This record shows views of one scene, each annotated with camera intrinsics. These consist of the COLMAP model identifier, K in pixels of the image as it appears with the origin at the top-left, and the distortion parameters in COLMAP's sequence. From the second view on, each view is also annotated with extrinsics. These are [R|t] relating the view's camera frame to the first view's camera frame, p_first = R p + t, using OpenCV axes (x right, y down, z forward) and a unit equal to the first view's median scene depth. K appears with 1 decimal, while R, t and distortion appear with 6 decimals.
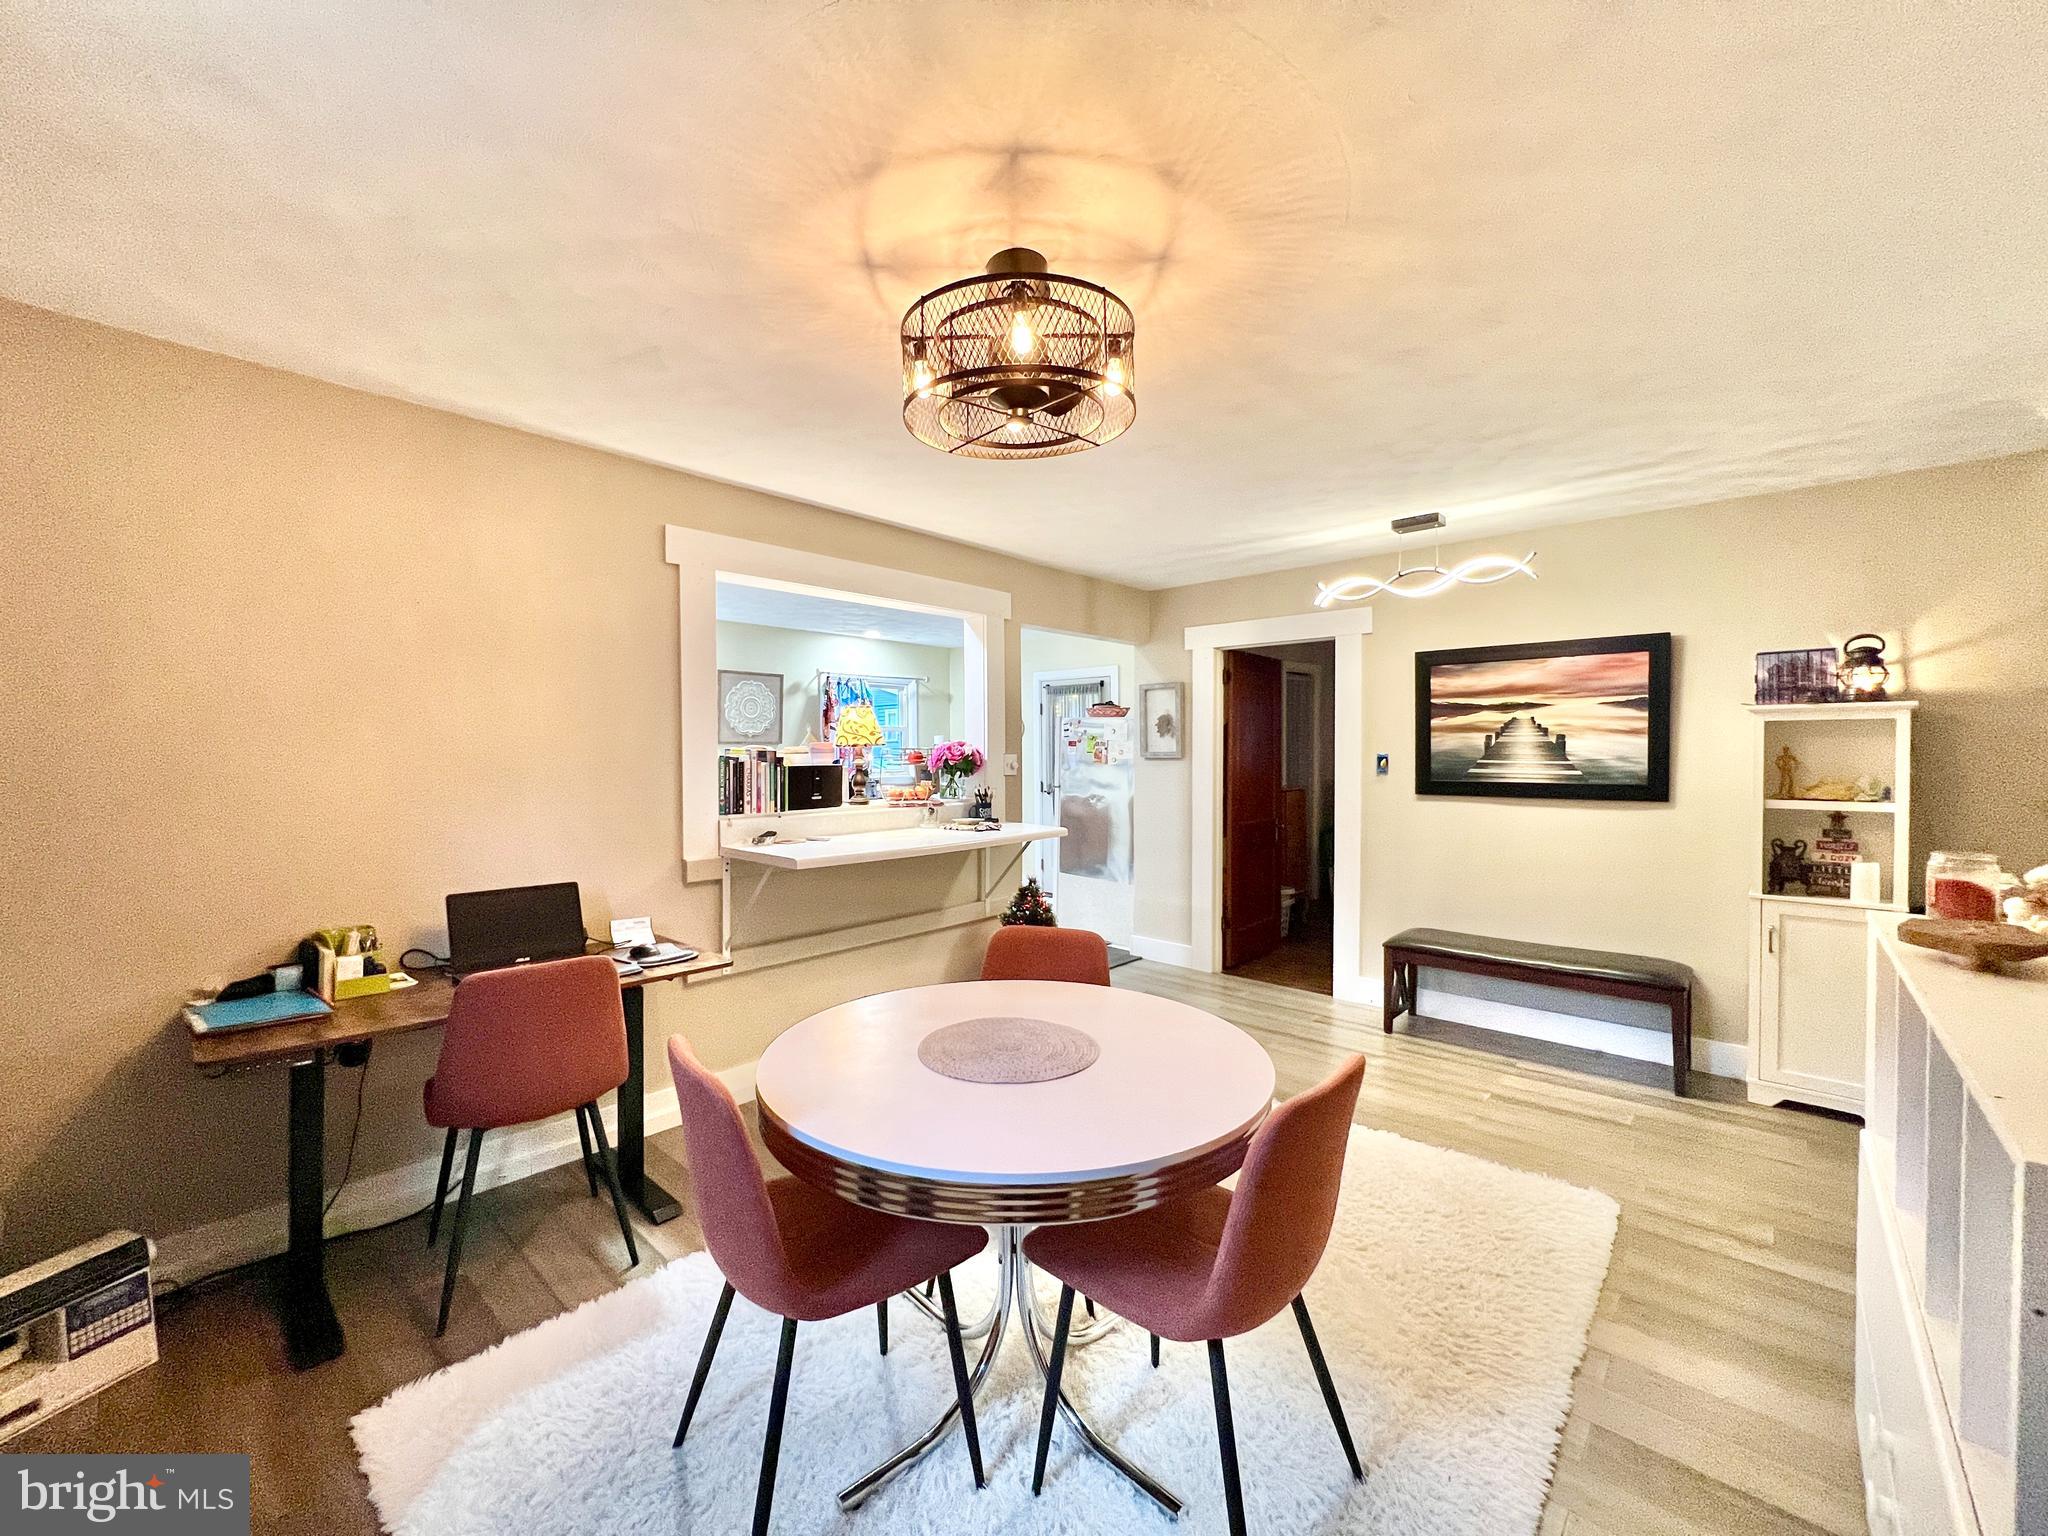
lens RADIAL K [[814.0, 0, 1028.1], [0, 814.0, 766.0], [0, 0, 1]] dist [-0.011054, 0.000532]
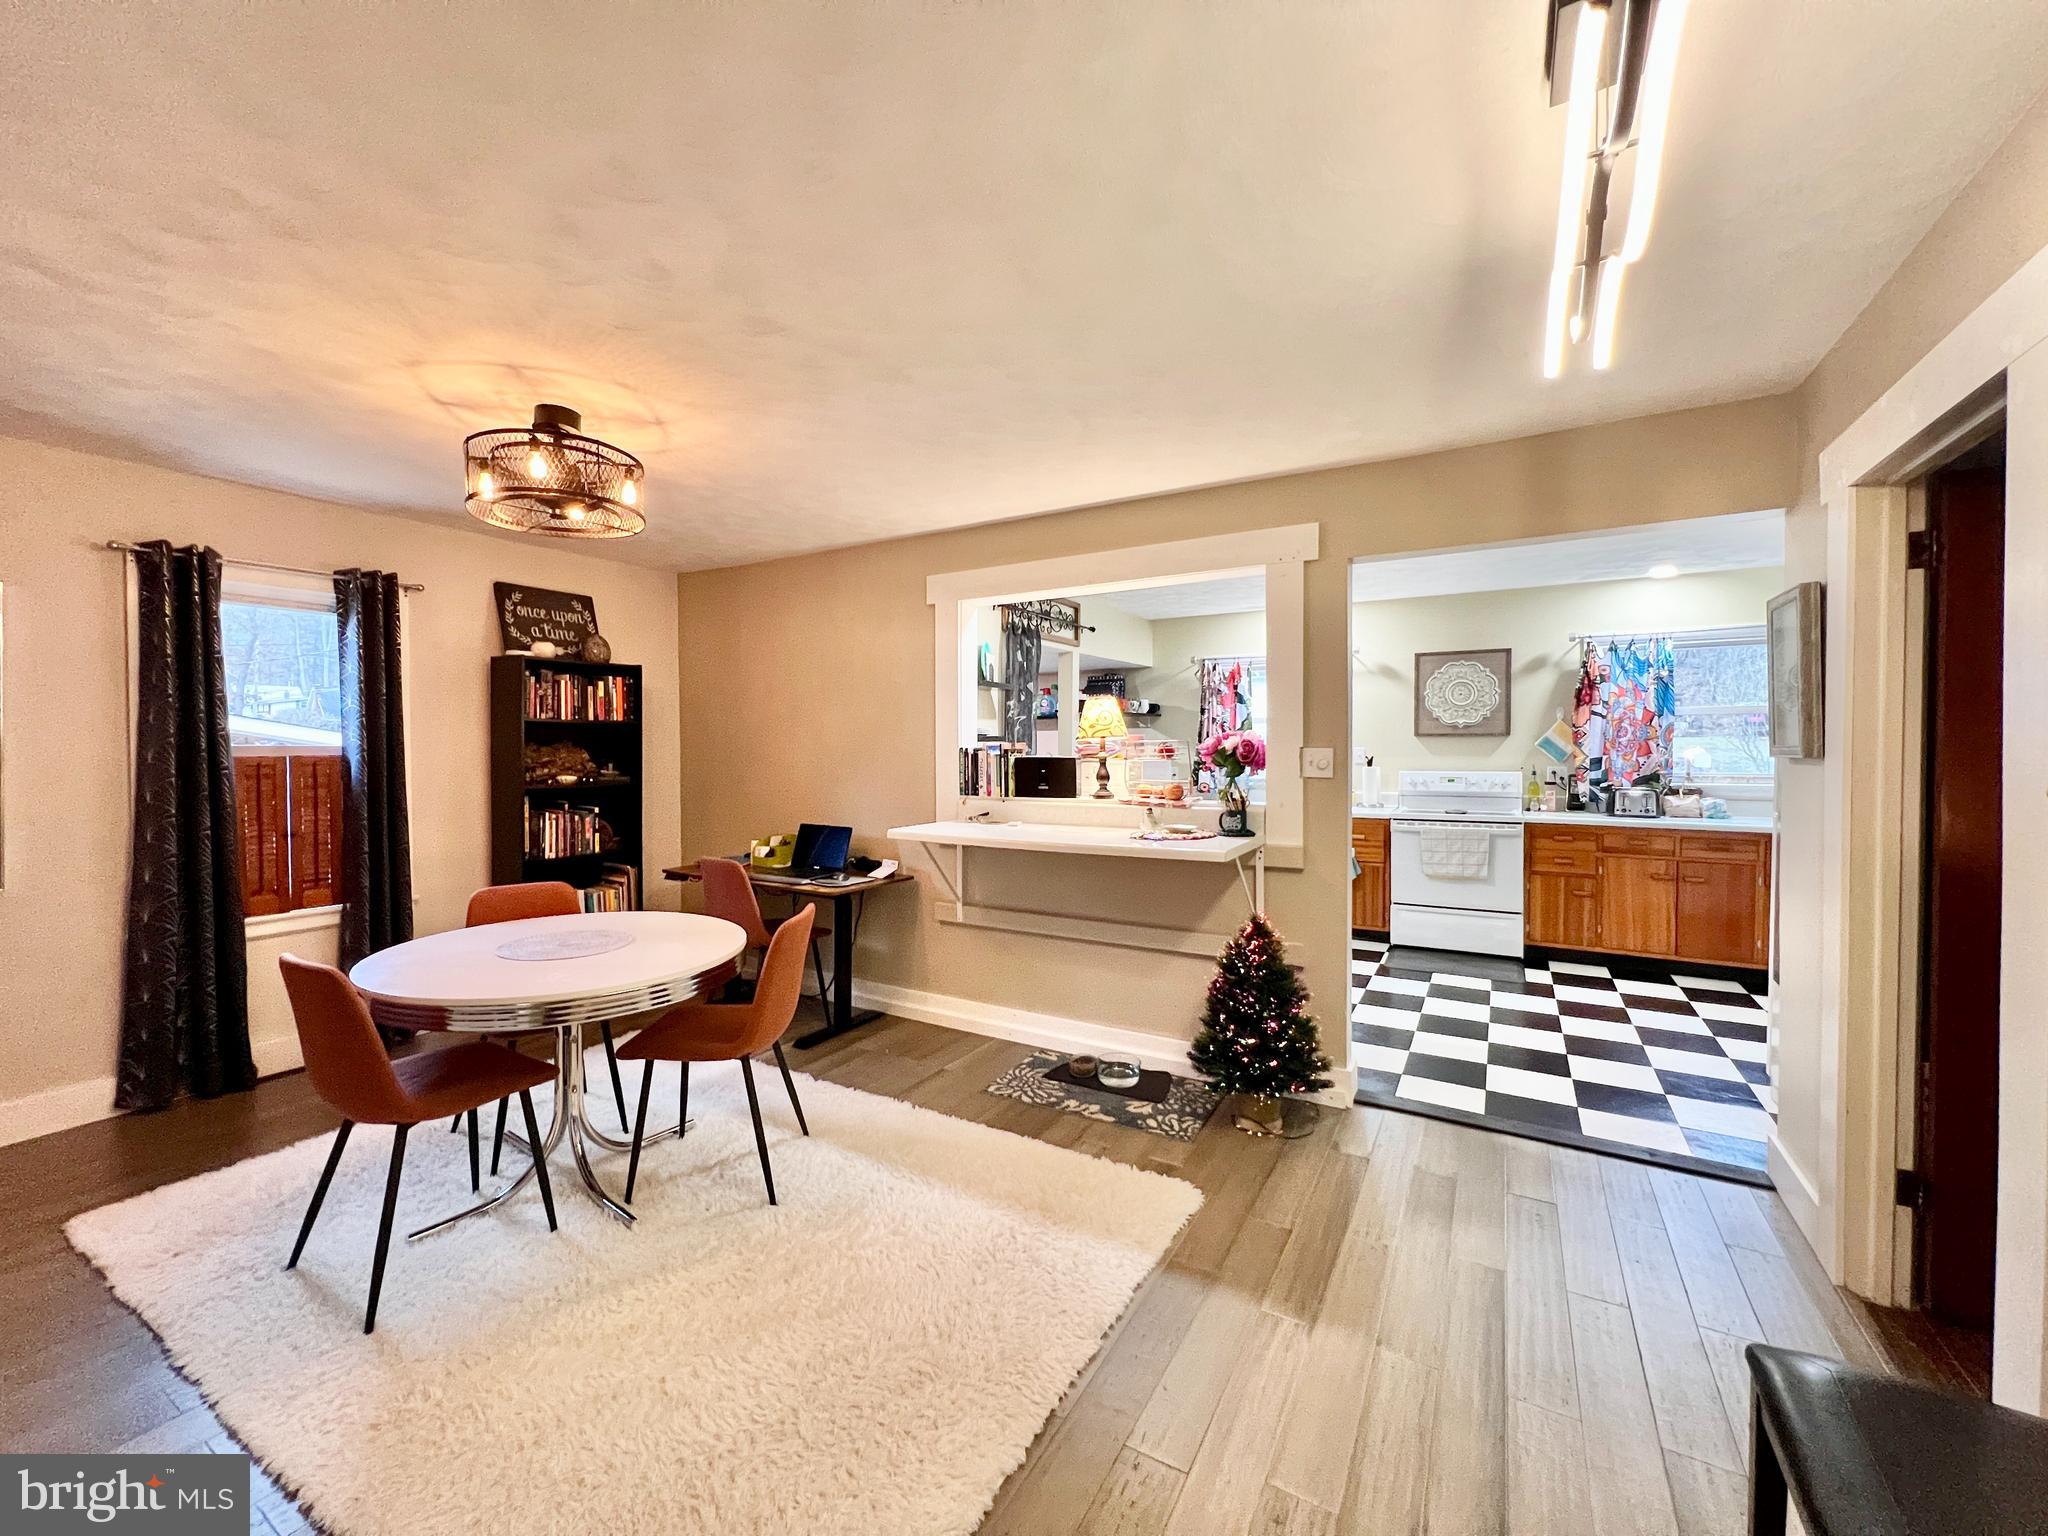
lens RADIAL K [[814.0, 0, 1021.5], [0, 814.0, 758.2], [0, 0, 1]] dist [-0.011054, 0.000532]
pose [[0.196807, 0.007581, -0.980413, 0.805112], [-0.014297, 0.999886, 0.004861, -0.004077], [0.980338, 0.013060, 0.196893, 0.779124]]
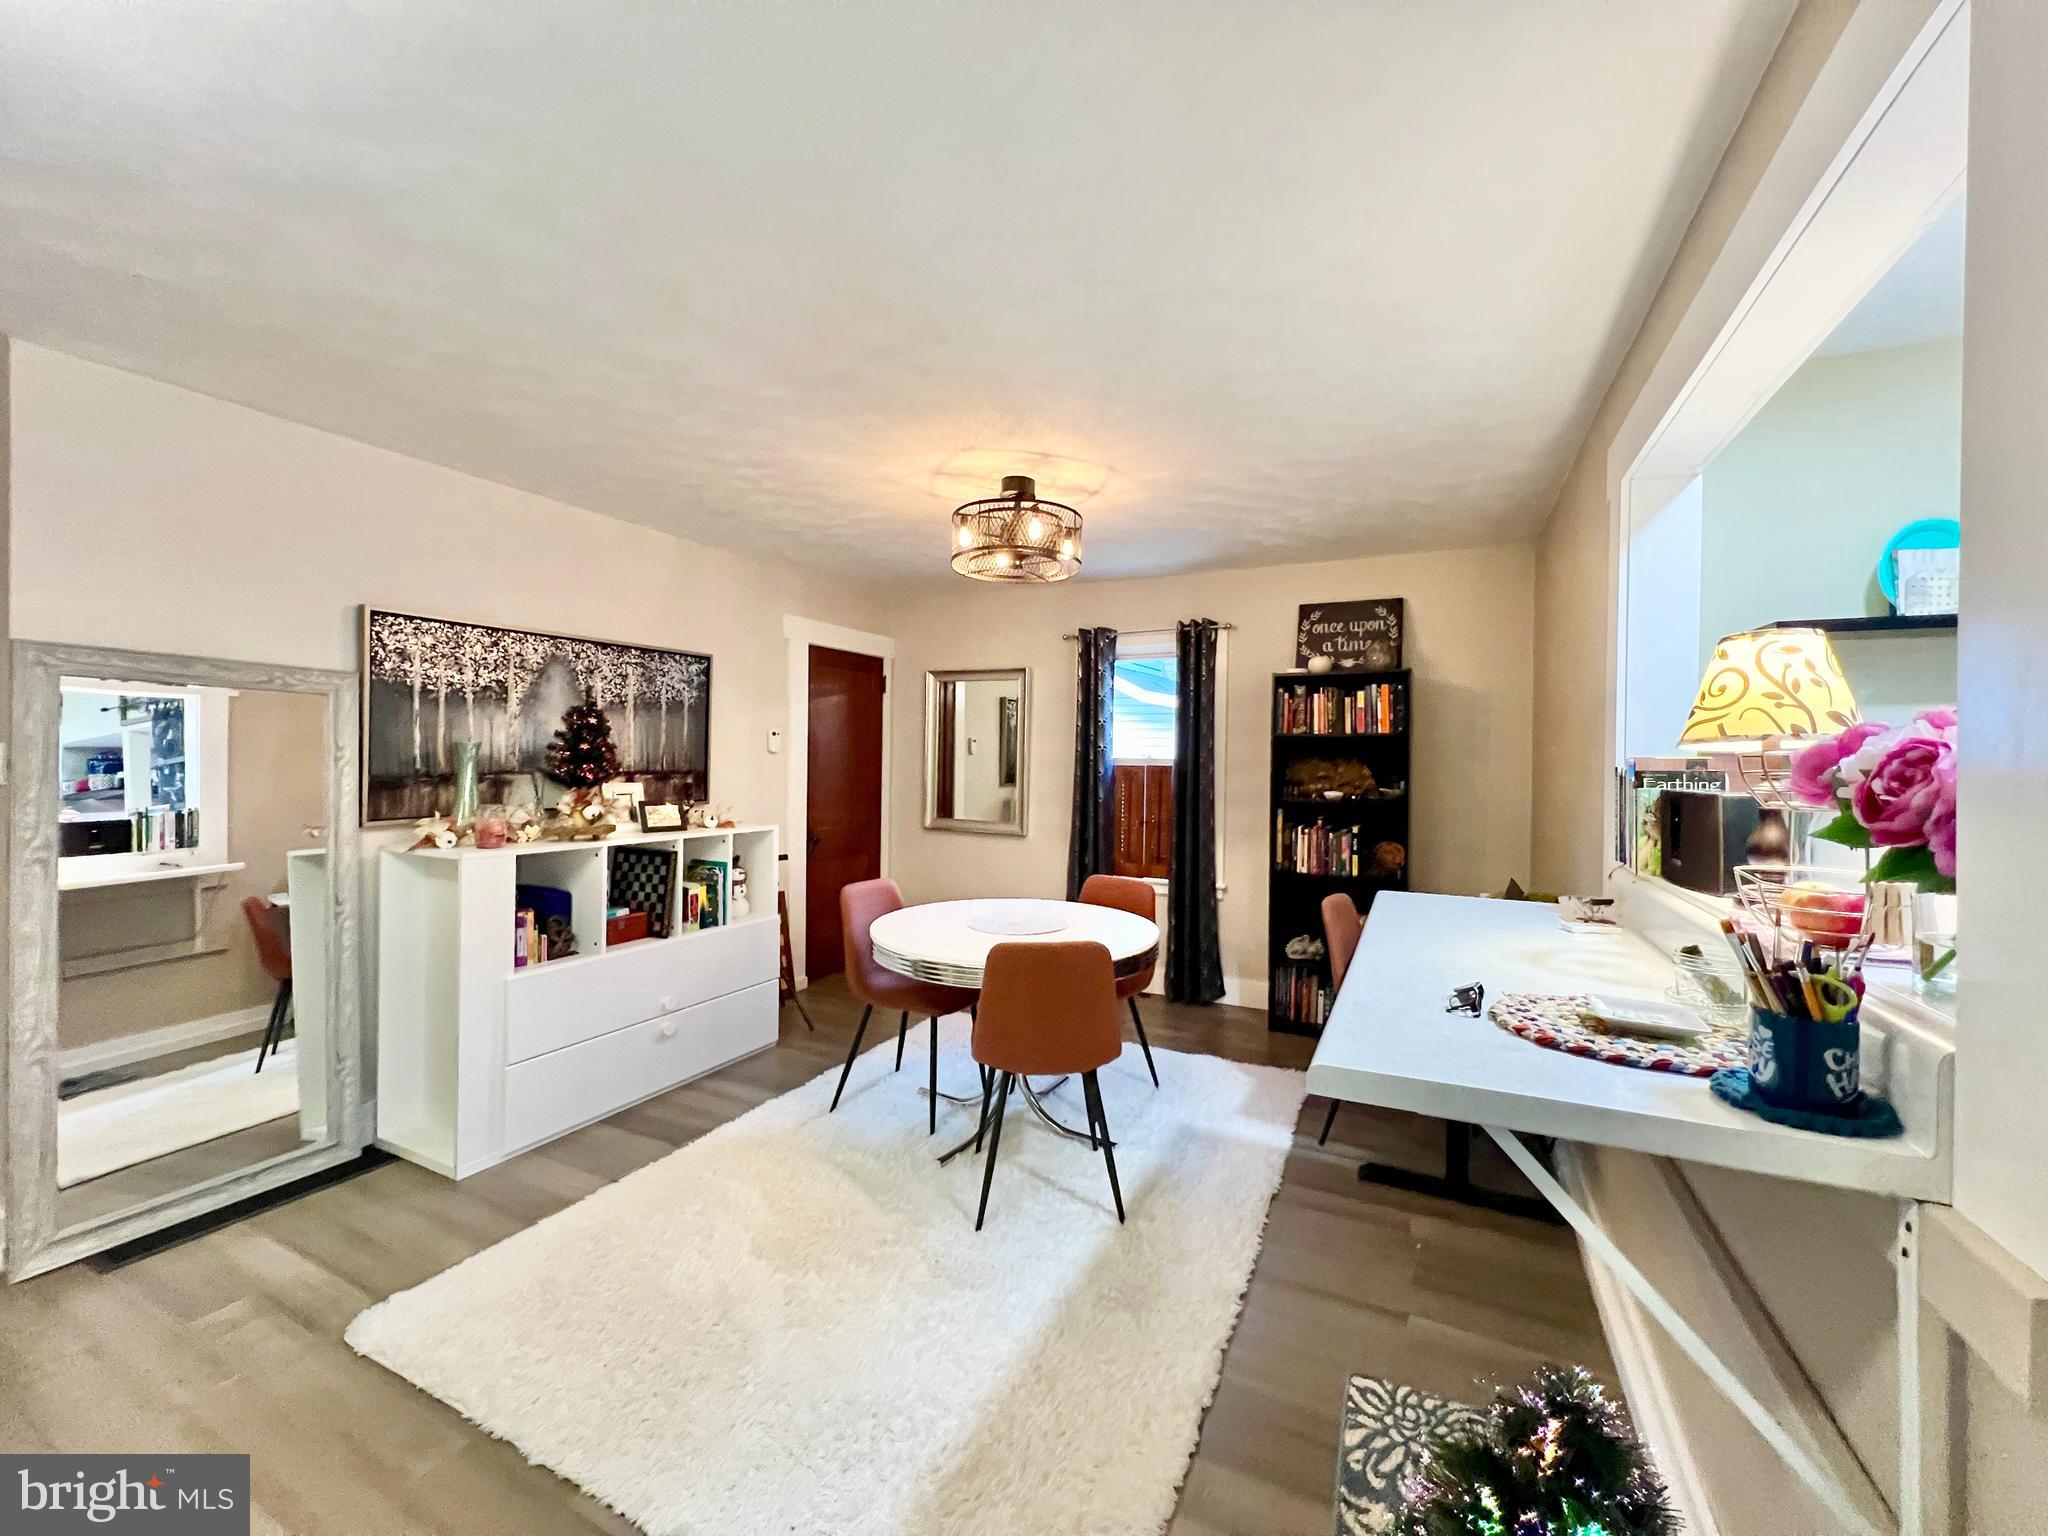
lens RADIAL K [[814.0, 0, 1016.0], [0, 814.0, 760.9], [0, 0, 1]] dist [-0.011054, 0.000532]
pose [[-0.964675, -0.014989, -0.263018, 0.241671], [-0.020841, 0.999593, 0.019474, -0.019685], [0.262619, 0.024267, -0.964594, 1.359559]]
